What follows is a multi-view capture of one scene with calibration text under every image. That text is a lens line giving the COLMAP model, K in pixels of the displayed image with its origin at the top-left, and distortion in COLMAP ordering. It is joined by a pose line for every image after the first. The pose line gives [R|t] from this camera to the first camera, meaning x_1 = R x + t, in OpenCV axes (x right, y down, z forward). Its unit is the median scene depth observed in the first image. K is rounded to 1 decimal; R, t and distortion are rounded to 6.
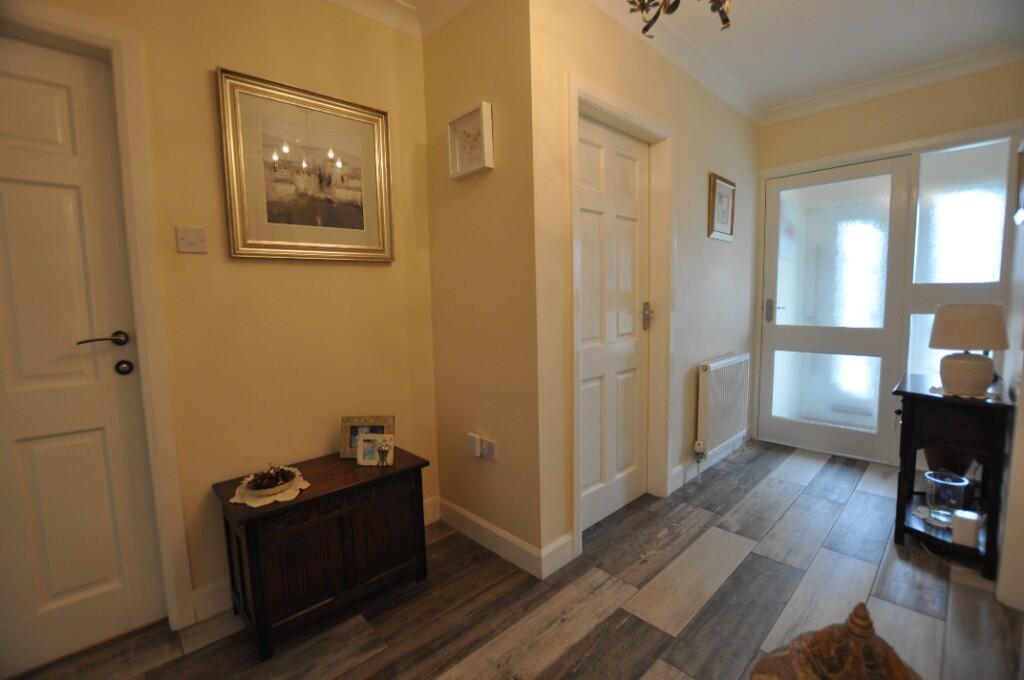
lens RADIAL K [[449.6, 0, 511.4], [0, 449.6, 343.9], [0, 0, 1]] dist [-0.037290, 0.006991]
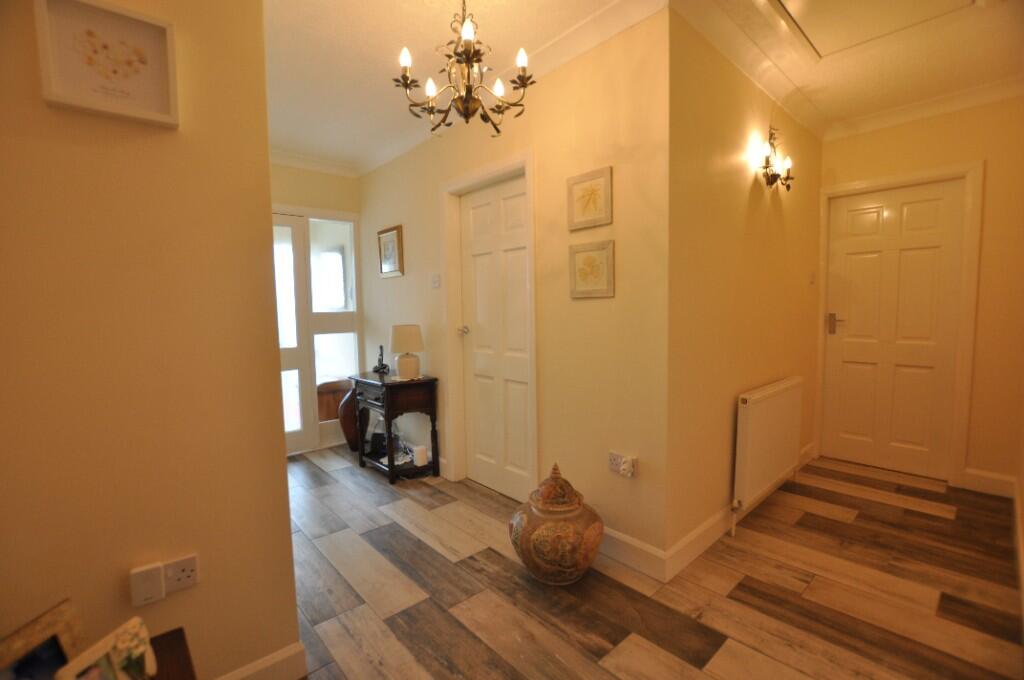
lens RADIAL K [[449.6, 0, 511.4], [0, 449.6, 343.9], [0, 0, 1]] dist [-0.037290, 0.006991]
pose [[0.028136, -0.057399, 0.997955, -0.770671], [0.118657, 0.991483, 0.053682, -0.071317], [-0.992537, 0.116904, 0.034707, 0.607557]]
